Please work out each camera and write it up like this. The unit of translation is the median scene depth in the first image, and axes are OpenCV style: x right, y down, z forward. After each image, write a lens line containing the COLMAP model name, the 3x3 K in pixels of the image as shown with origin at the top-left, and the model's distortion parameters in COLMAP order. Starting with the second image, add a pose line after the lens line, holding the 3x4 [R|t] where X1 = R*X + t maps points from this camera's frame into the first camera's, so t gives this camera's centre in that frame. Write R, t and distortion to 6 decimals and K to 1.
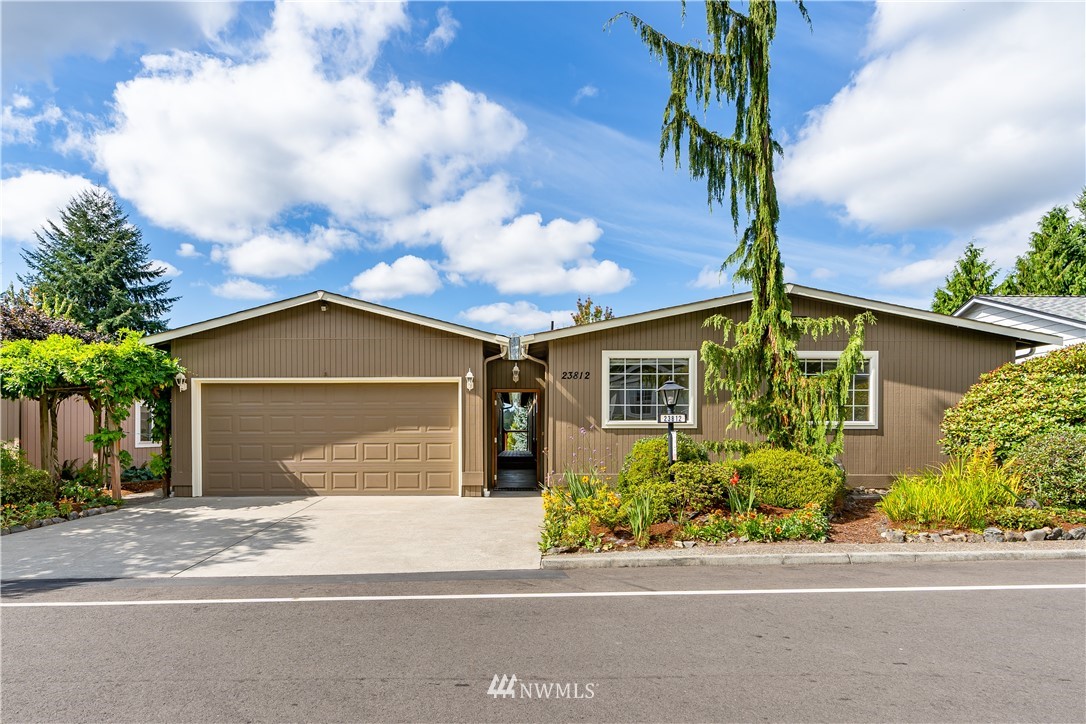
lens RADIAL K [[490.1, 0, 541.8], [0, 490.1, 362.1], [0, 0, 1]] dist [-0.010948, 0.003894]
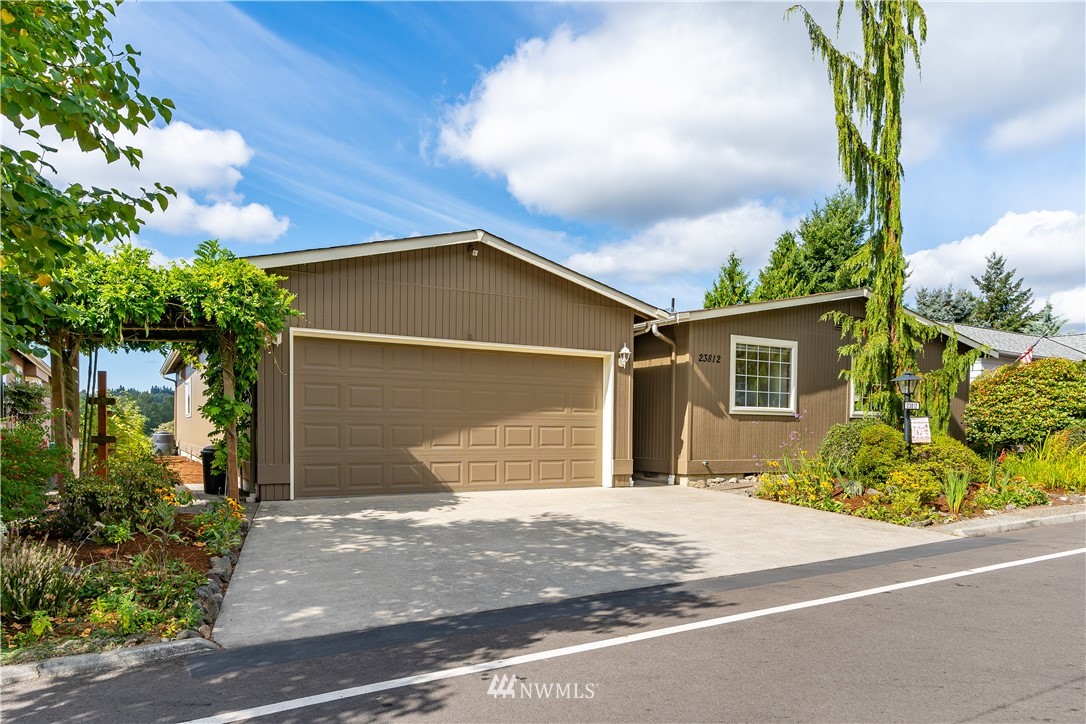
lens RADIAL K [[576.9, 0, 542.6], [0, 576.9, 361.7], [0, 0, 1]] dist [-0.016660, 0.000465]
pose [[0.908028, 0.059827, 0.414615, -0.711439], [-0.075677, 0.996892, 0.021890, 0.034460], [-0.412017, -0.051254, 0.909734, 0.112284]]
